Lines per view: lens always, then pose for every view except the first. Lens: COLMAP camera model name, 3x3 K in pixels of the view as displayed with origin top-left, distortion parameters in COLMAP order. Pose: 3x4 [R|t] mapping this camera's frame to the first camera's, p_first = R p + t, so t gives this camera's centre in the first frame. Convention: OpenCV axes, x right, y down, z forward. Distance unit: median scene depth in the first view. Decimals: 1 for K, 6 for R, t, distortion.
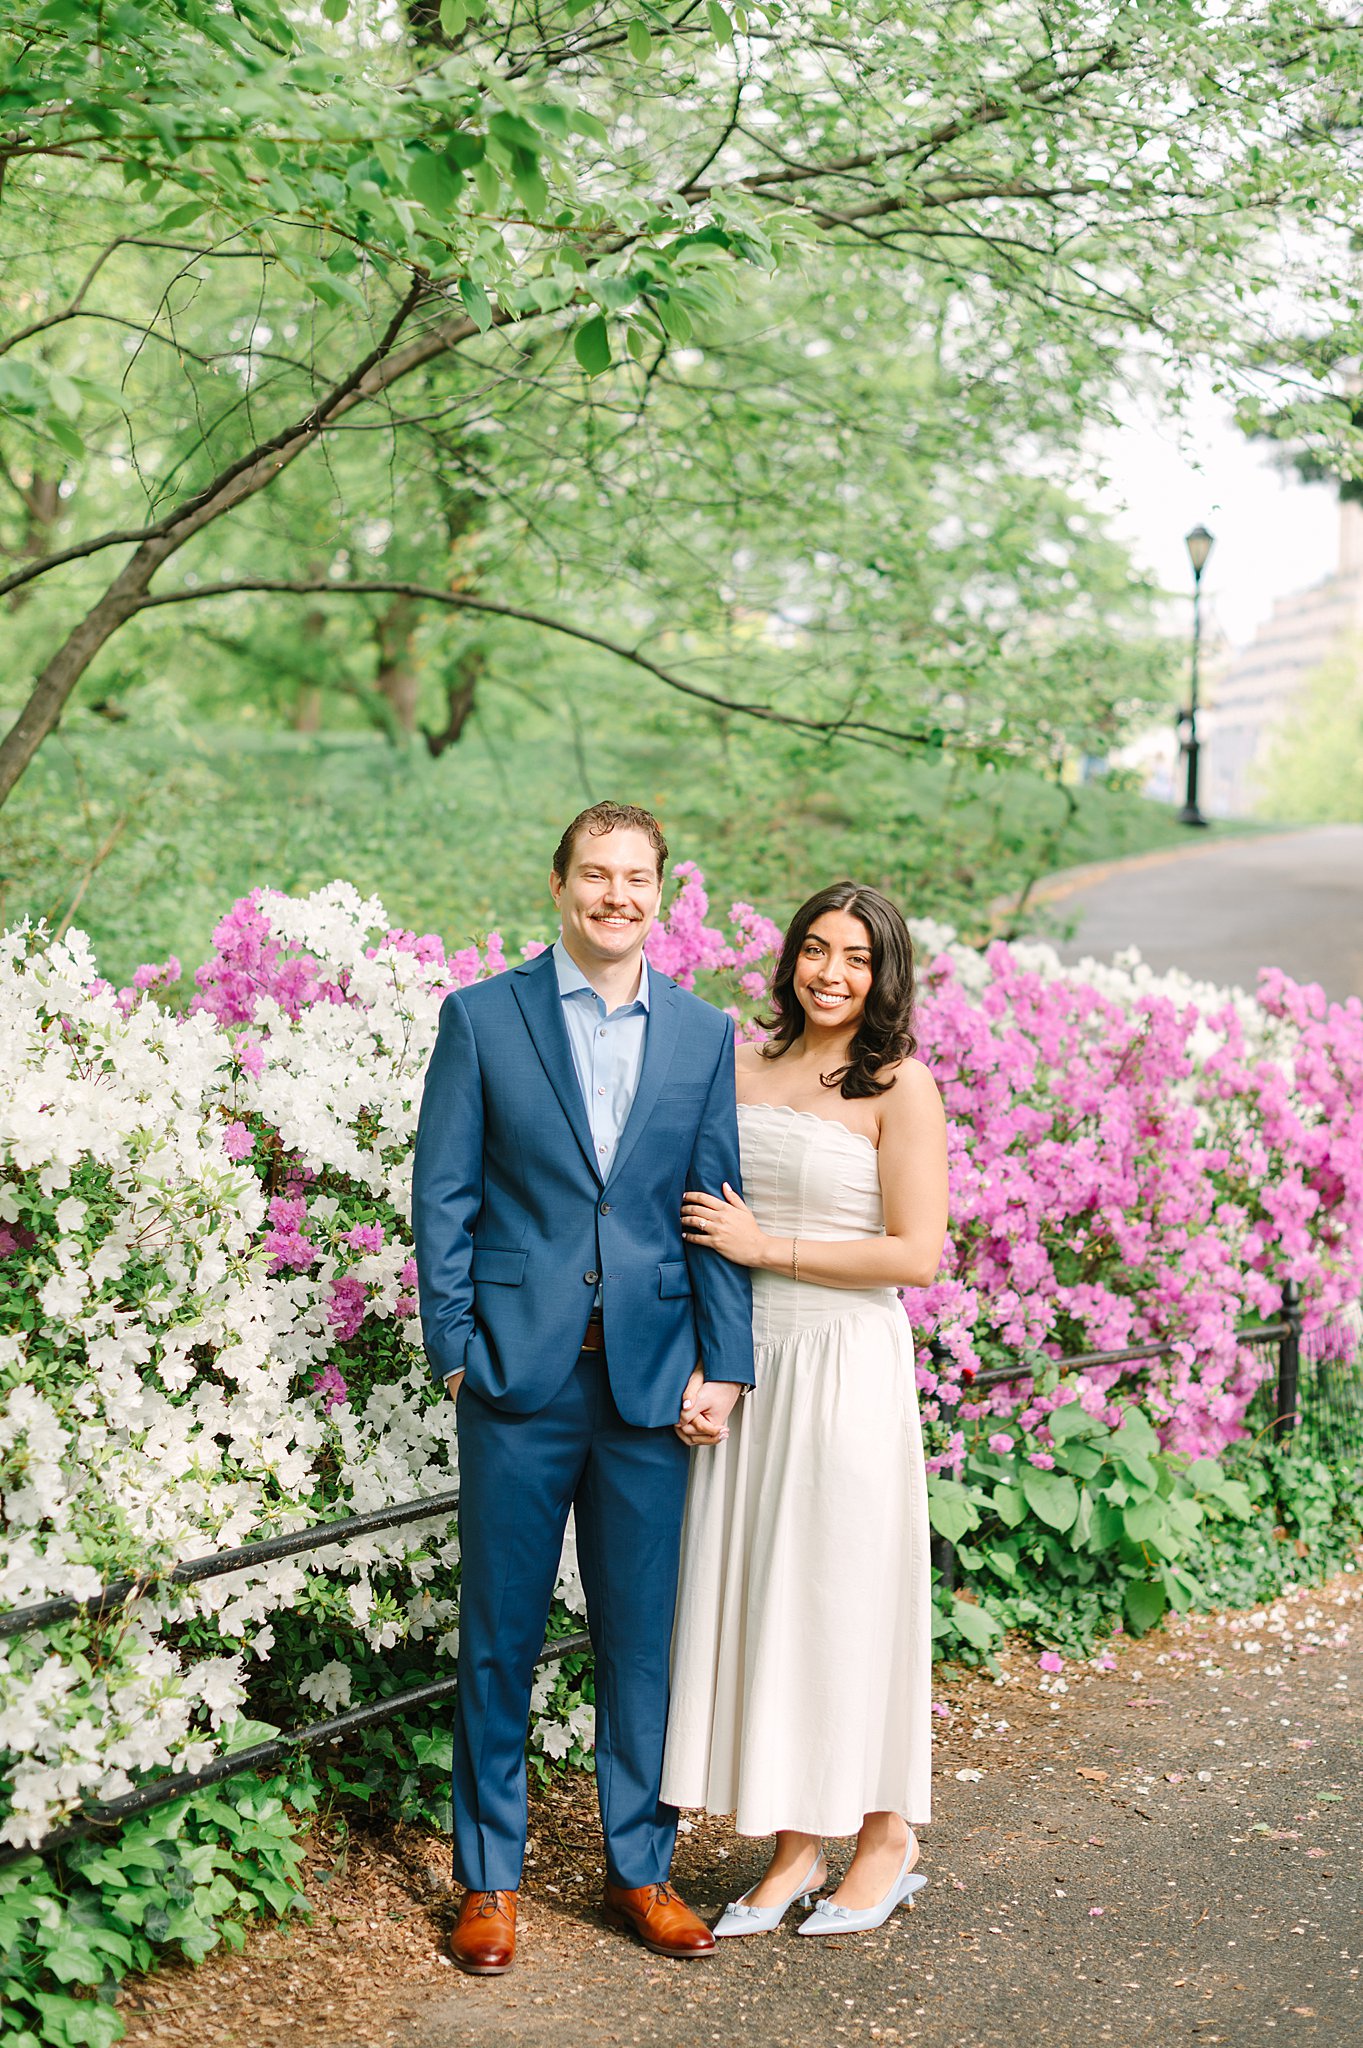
lens RADIAL K [[3208.2, 0, 679.2], [0, 3208.2, 1065.2], [0, 0, 1]] dist [-0.019645, 0.133800]
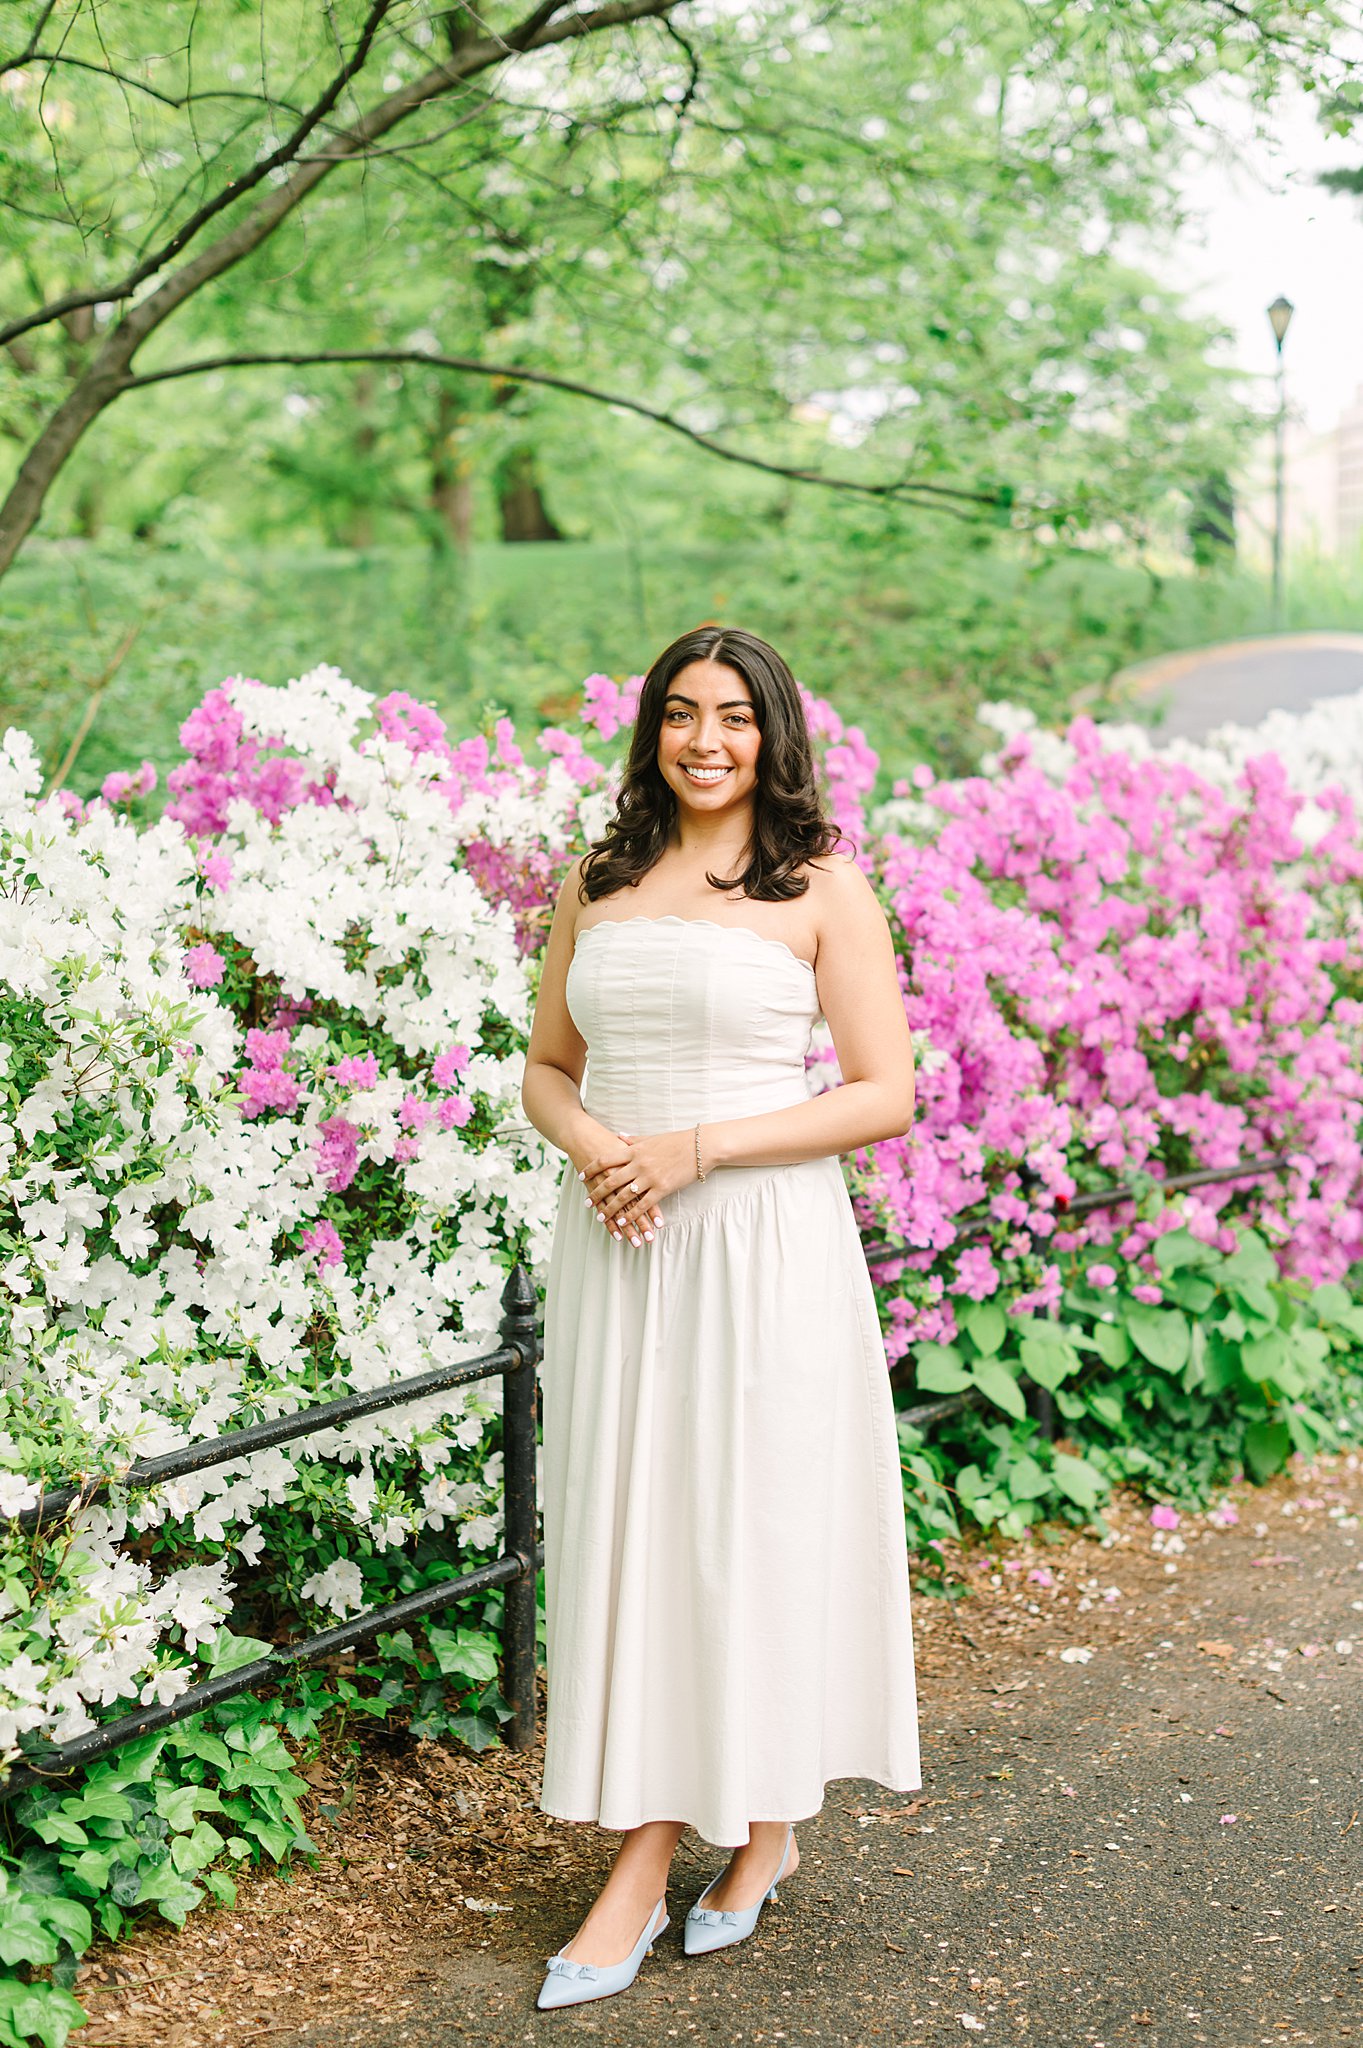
lens RADIAL K [[3208.2, 0, 679.2], [0, 3208.2, 1065.2], [0, 0, 1]] dist [-0.019645, 0.133800]
pose [[0.998941, -0.035949, -0.028706, 0.013555], [0.037477, 0.997806, 0.054584, 0.007785], [0.026681, -0.055602, 0.998096, 0.137075]]
